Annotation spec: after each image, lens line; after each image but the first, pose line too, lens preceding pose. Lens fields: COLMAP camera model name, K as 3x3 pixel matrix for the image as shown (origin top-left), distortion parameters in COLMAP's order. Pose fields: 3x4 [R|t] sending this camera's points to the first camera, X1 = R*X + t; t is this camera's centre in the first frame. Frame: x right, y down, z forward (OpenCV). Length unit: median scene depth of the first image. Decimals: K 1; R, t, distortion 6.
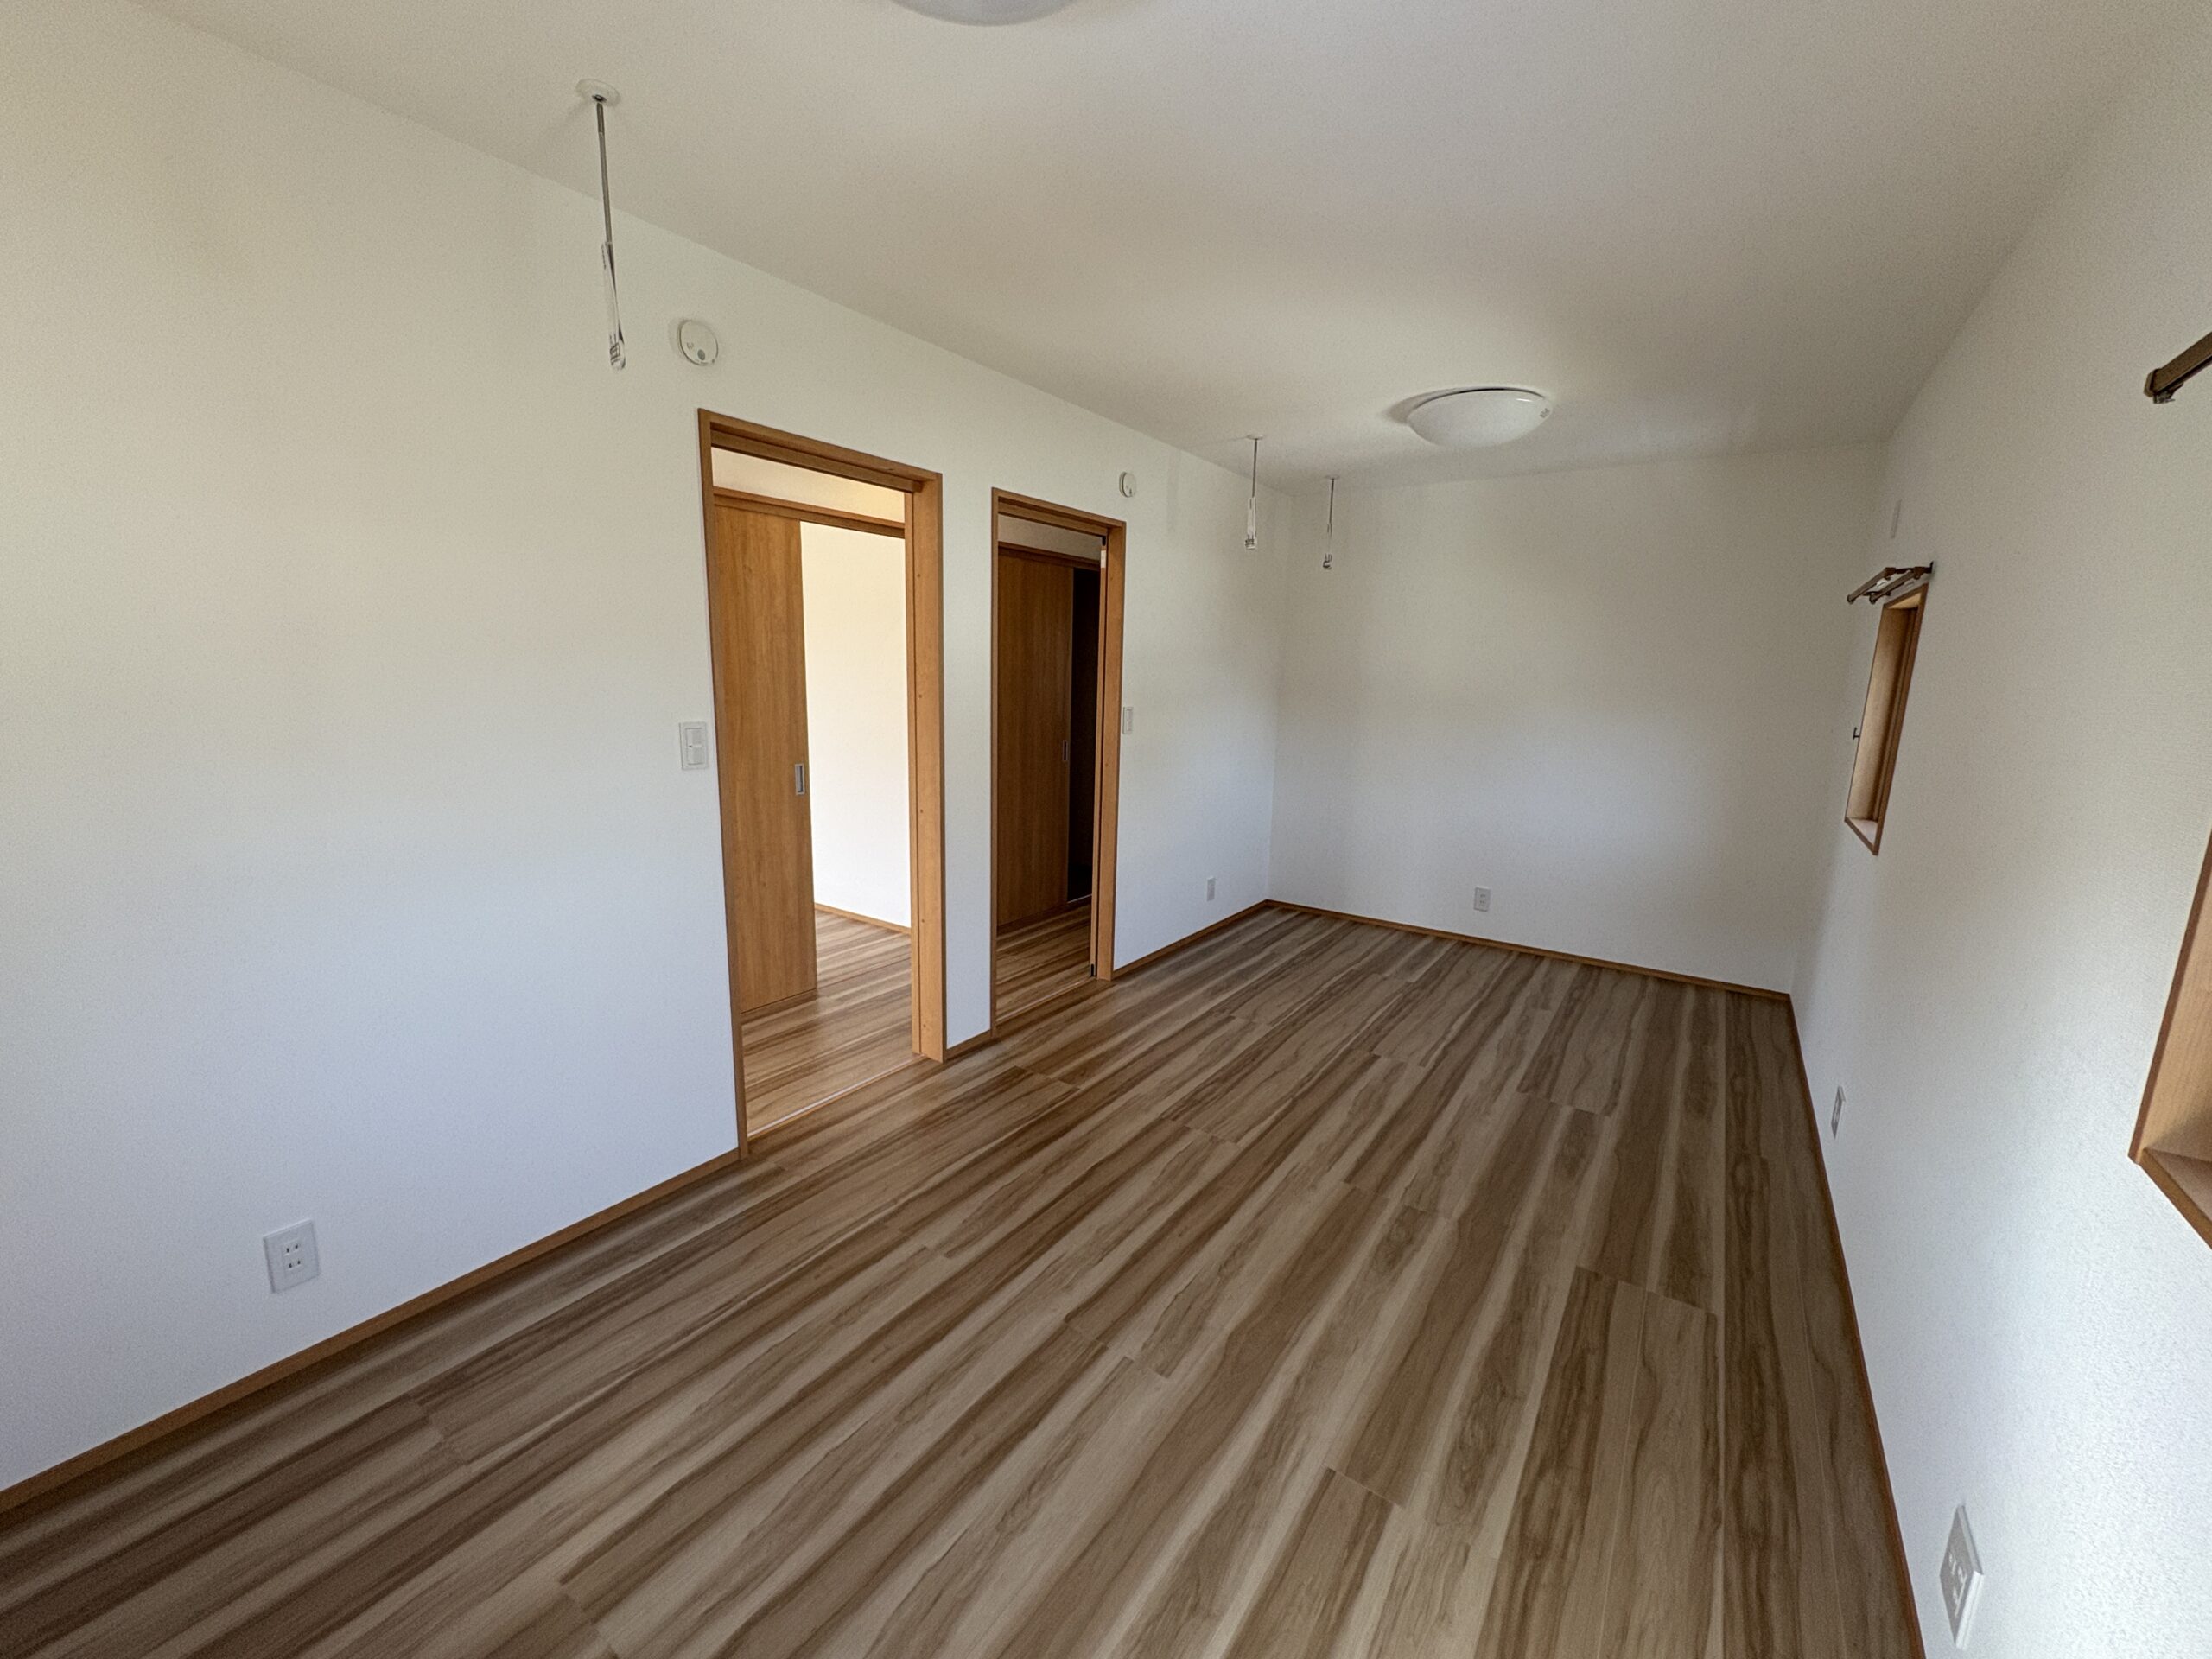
lens RADIAL K [[879.1, 0, 1106.0], [0, 879.1, 829.5], [0, 0, 1]] dist [0.000428, 0.000265]
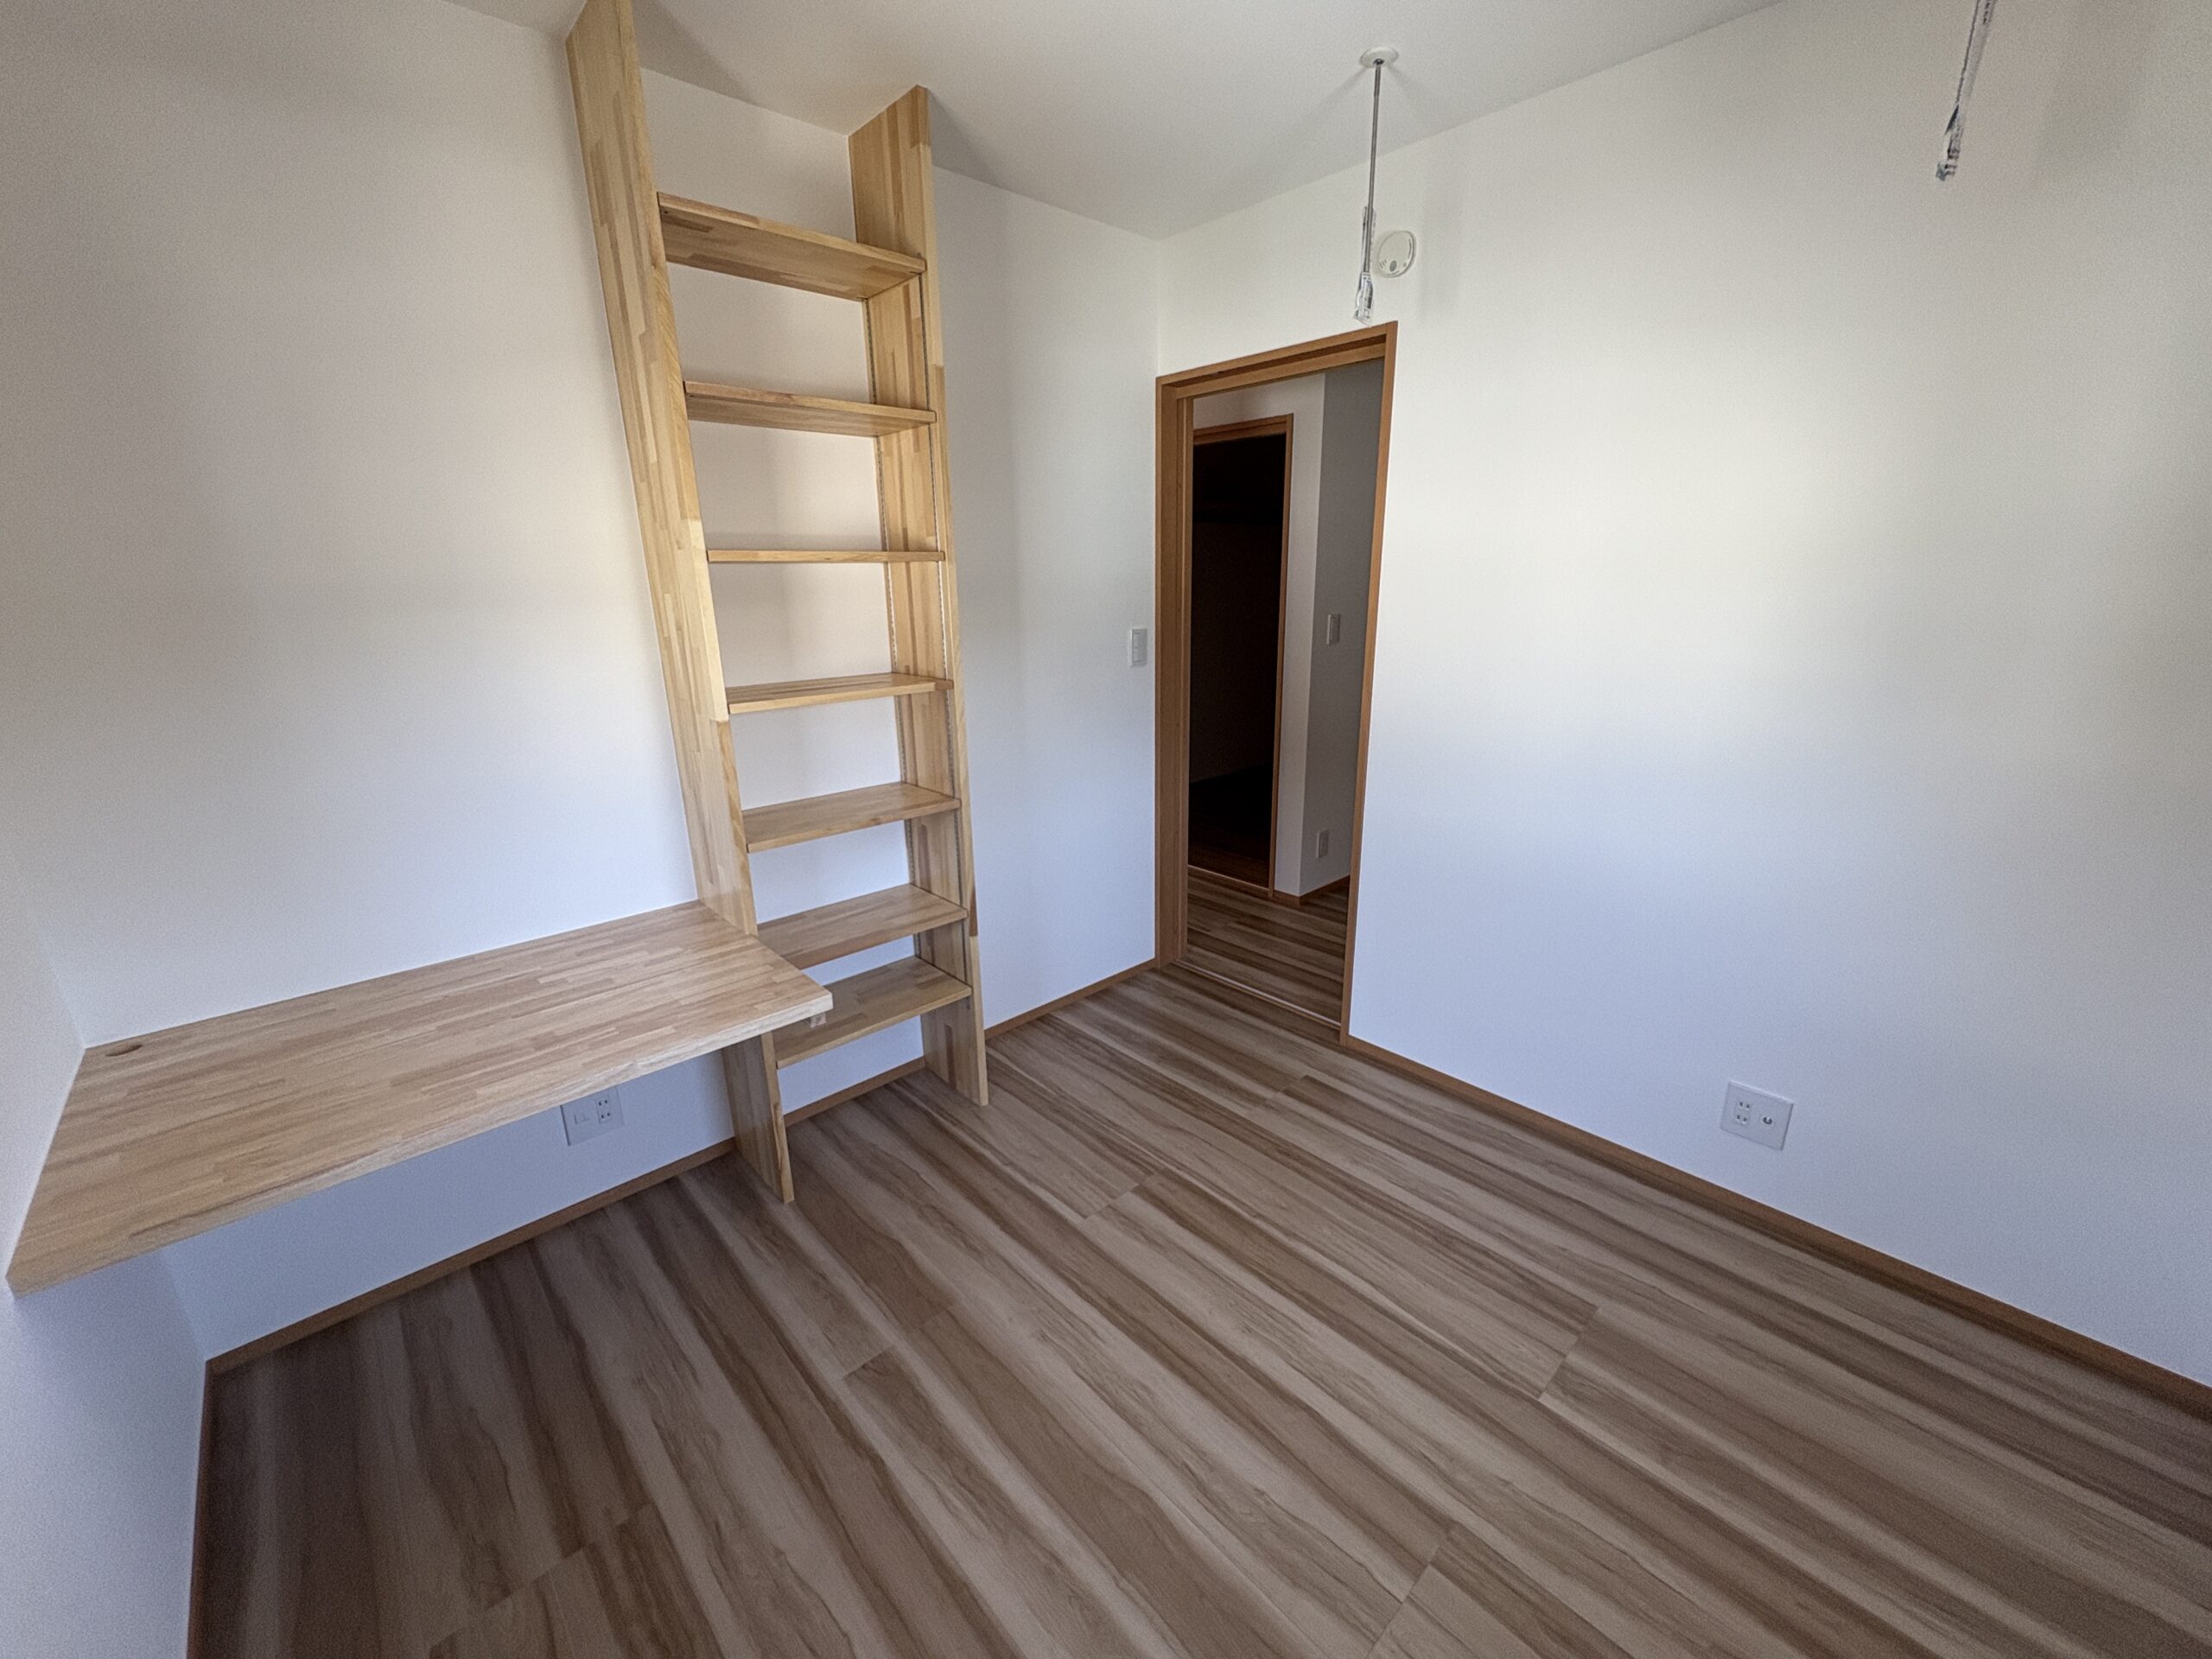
lens RADIAL K [[874.7, 0, 1144.6], [0, 874.7, 857.4], [0, 0, 1]] dist [-0.009664, 0.000004]
pose [[-0.190278, 0.274593, -0.942546, 0.744408], [-0.171097, 0.936118, 0.307261, -0.173847], [0.966706, 0.219732, -0.131140, 1.048689]]
